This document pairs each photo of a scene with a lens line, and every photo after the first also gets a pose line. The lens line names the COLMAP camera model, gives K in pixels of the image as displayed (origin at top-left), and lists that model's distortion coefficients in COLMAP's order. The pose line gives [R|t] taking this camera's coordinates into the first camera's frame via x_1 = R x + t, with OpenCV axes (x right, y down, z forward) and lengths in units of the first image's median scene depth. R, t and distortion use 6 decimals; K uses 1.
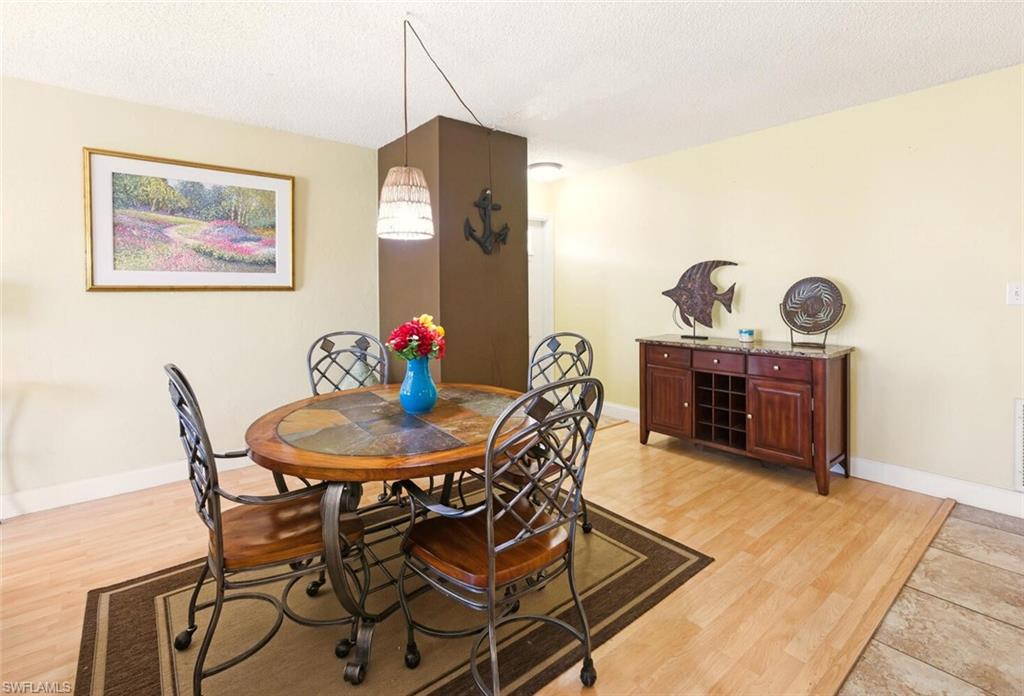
lens RADIAL K [[477.7, 0, 533.8], [0, 477.7, 298.0], [0, 0, 1]] dist [-0.004509, -0.000024]
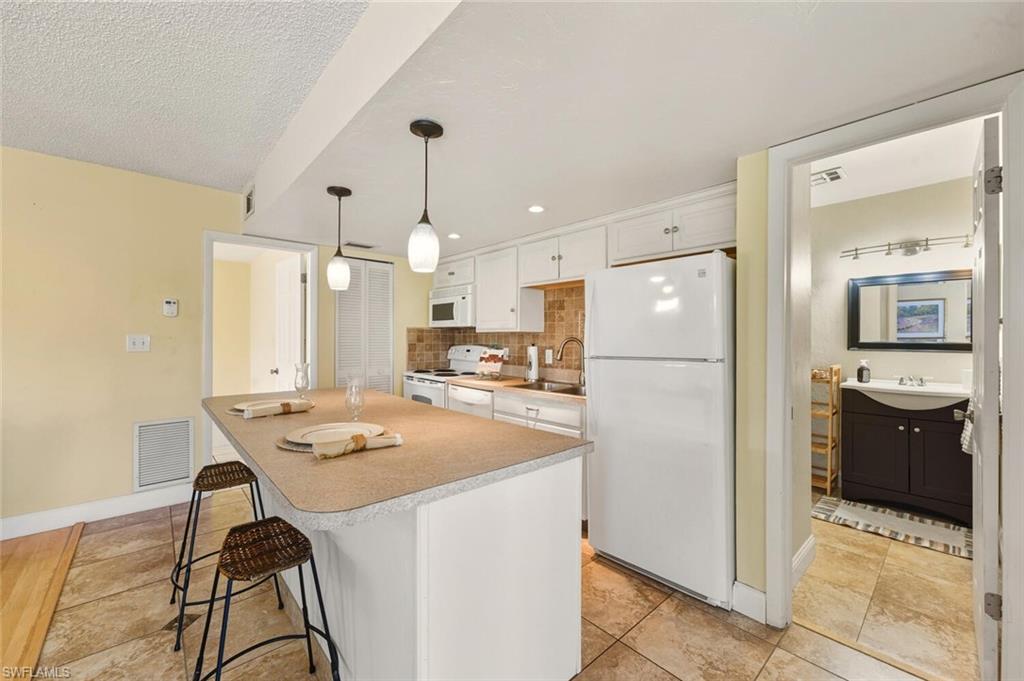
lens RADIAL K [[418.4, 0, 513.3], [0, 418.4, 337.7], [0, 0, 1]] dist [-0.003055, -0.000171]
pose [[-0.031373, 0.009712, 0.999461, -0.144484], [0.011576, 0.999889, -0.009353, -0.003019], [-0.999441, 0.011276, -0.031482, -0.019549]]
